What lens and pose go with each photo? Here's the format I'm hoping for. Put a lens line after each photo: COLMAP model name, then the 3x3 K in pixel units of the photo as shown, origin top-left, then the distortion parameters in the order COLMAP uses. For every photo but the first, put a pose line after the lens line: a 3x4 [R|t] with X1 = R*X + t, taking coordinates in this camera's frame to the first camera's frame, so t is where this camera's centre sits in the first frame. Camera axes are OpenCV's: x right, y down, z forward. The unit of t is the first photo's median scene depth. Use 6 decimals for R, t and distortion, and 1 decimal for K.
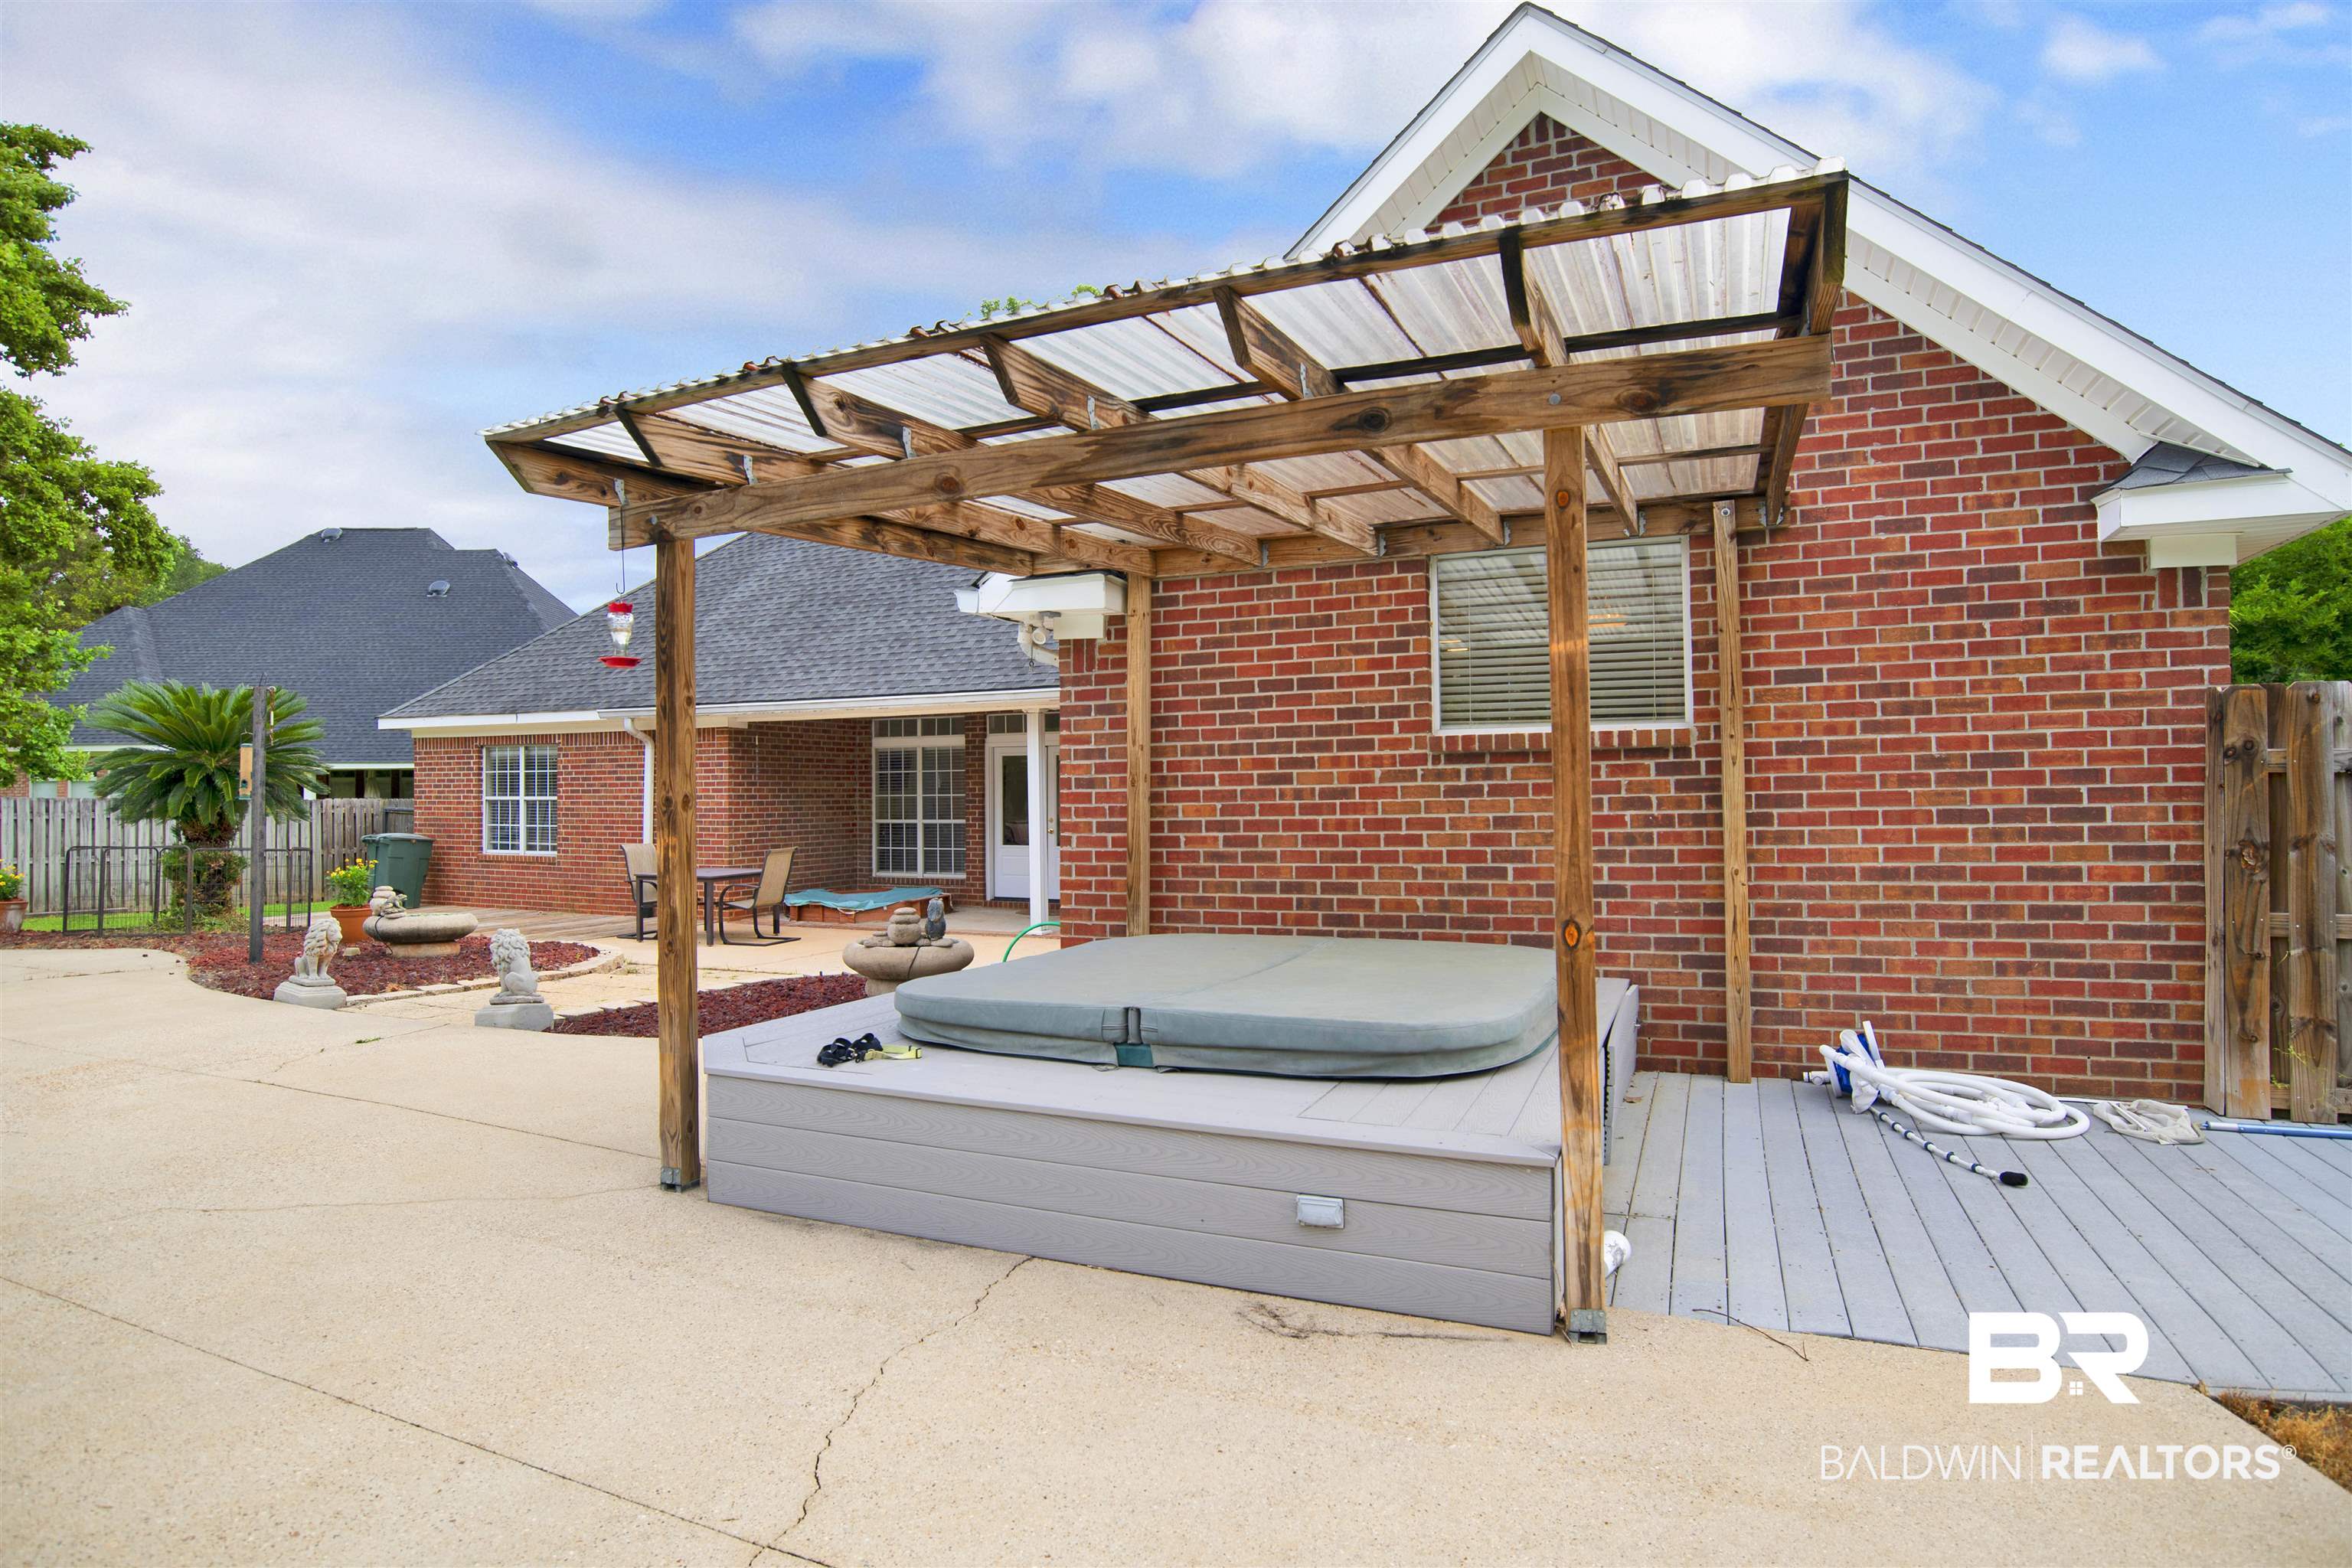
lens RADIAL K [[1221.9, 0, 1174.6], [0, 1221.9, 802.3], [0, 0, 1]] dist [-0.000940, -0.000667]
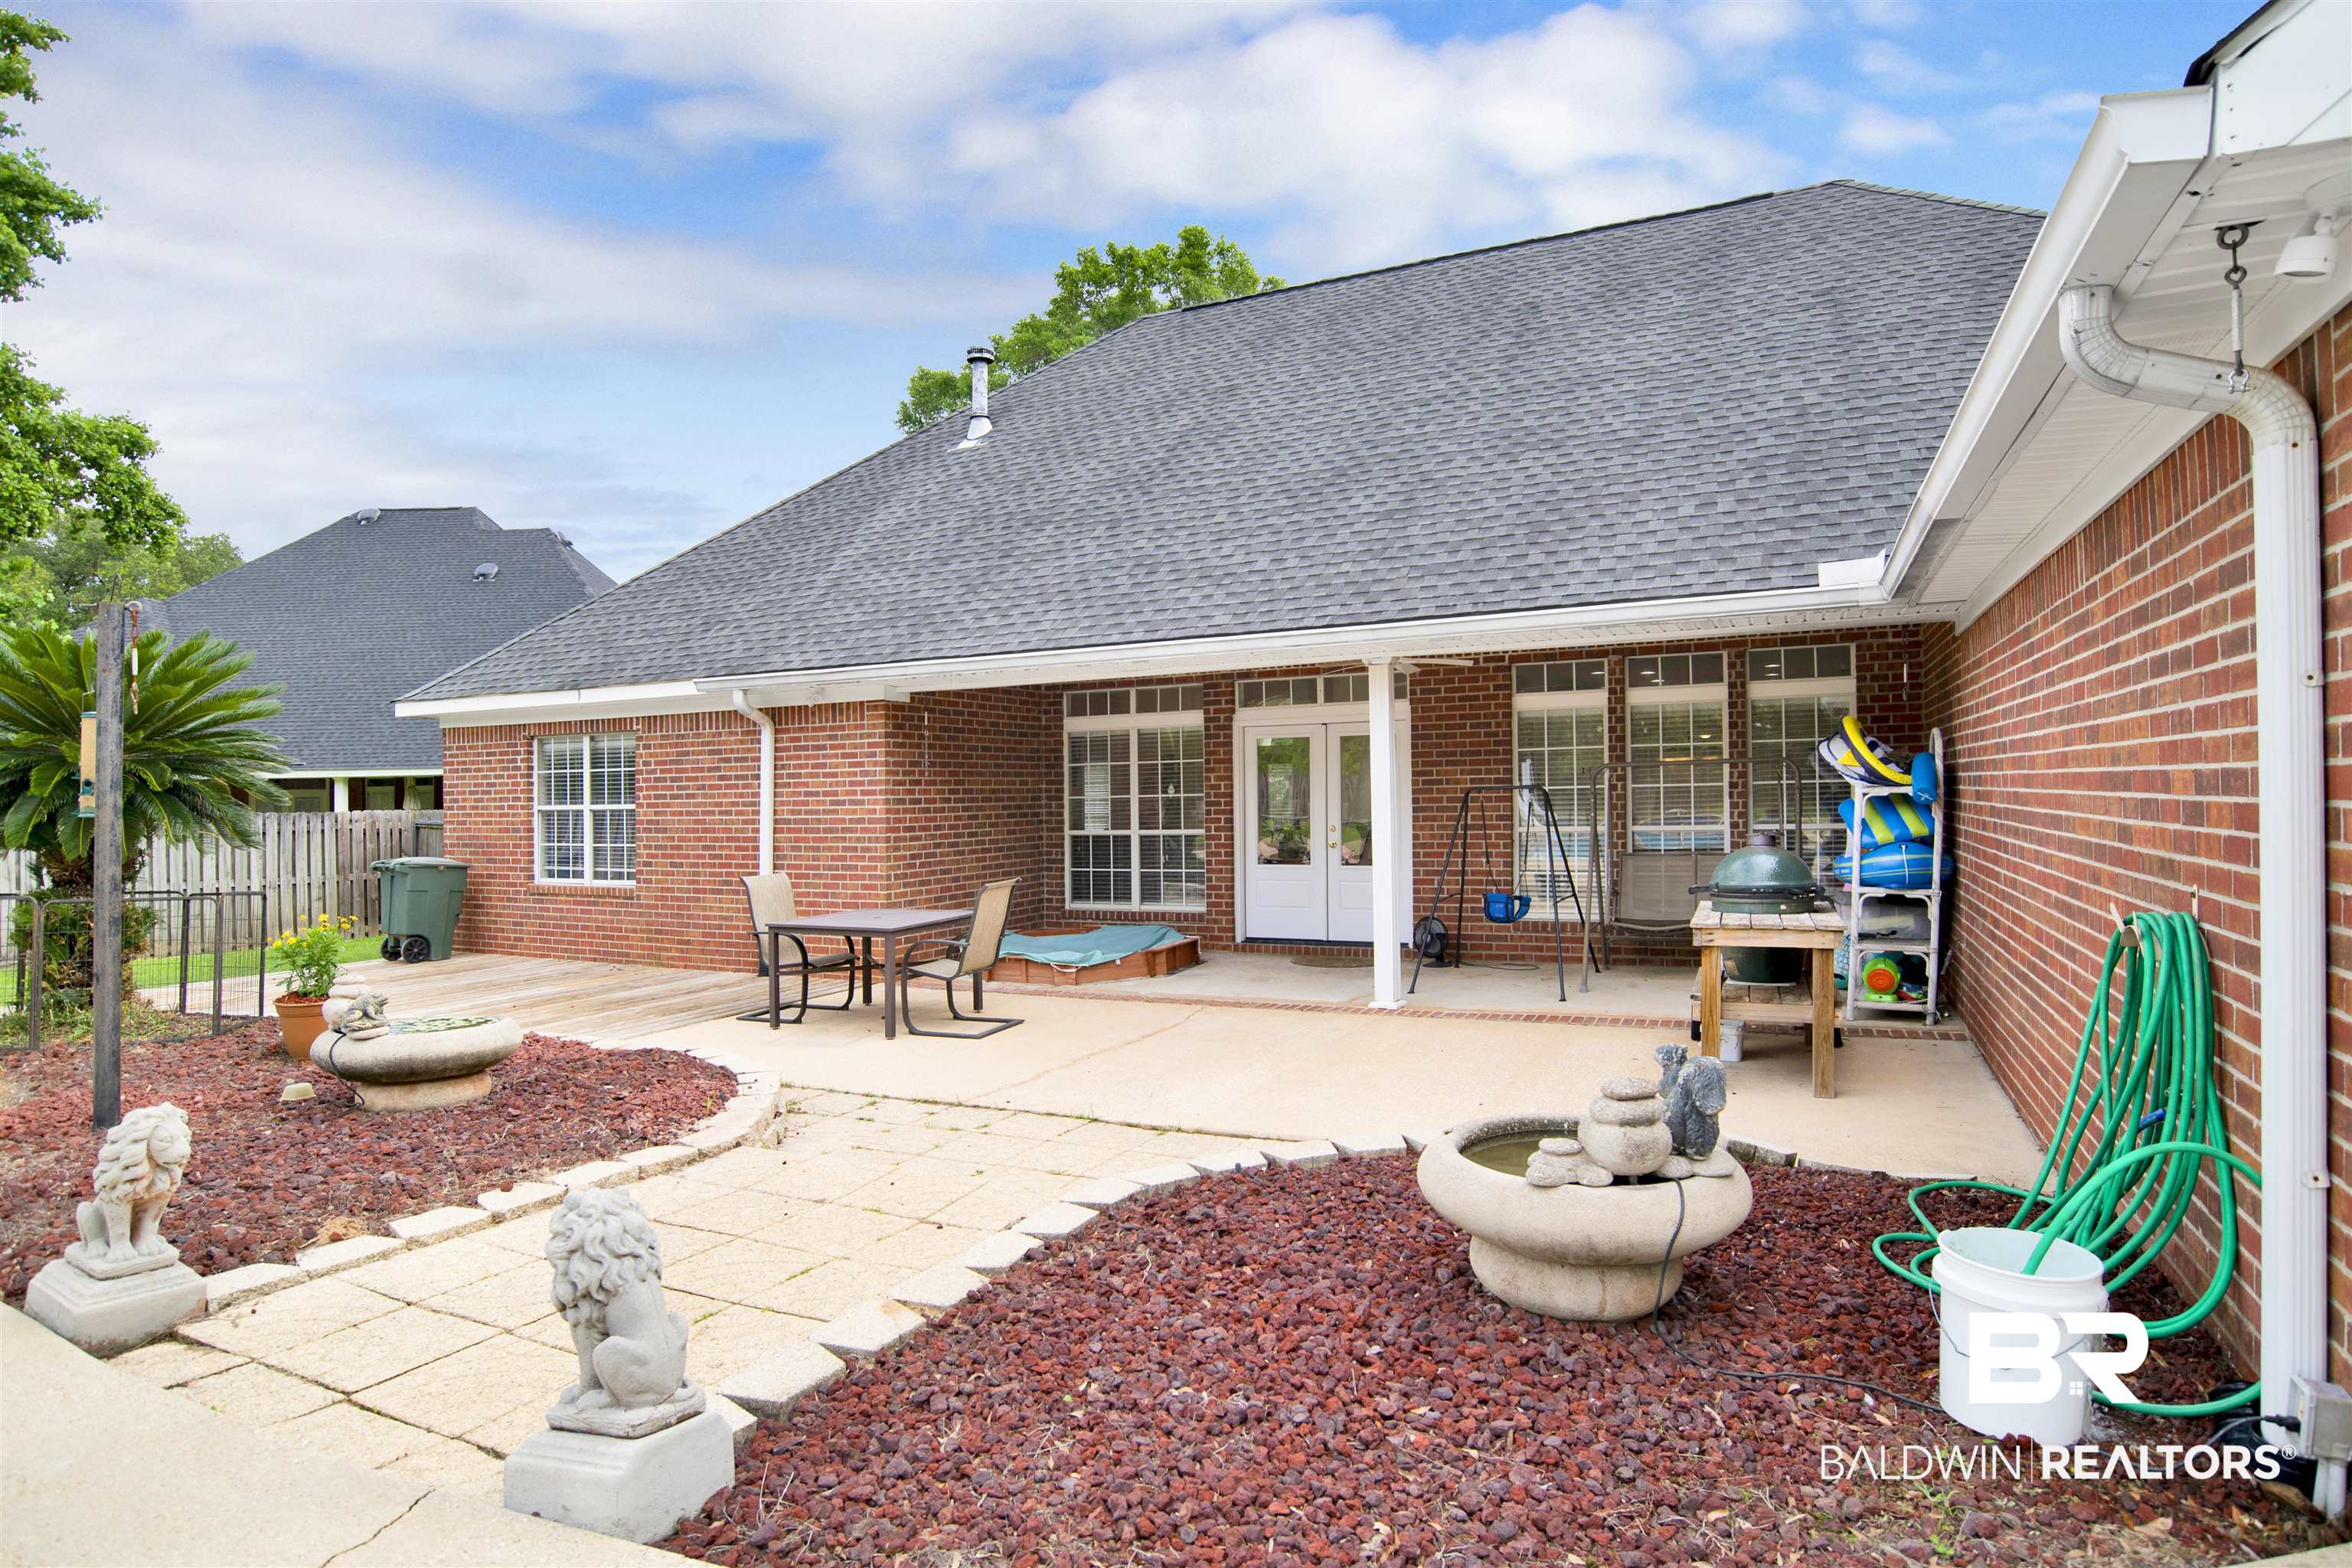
lens RADIAL K [[1229.4, 0, 1209.6], [0, 1229.4, 793.3], [0, 0, 1]] dist [-0.013186, 0.001397]
pose [[0.999829, -0.013041, -0.013120, -0.155148], [0.012935, 0.999884, -0.008069, -0.001052], [0.013224, 0.007898, 0.999881, 0.277585]]
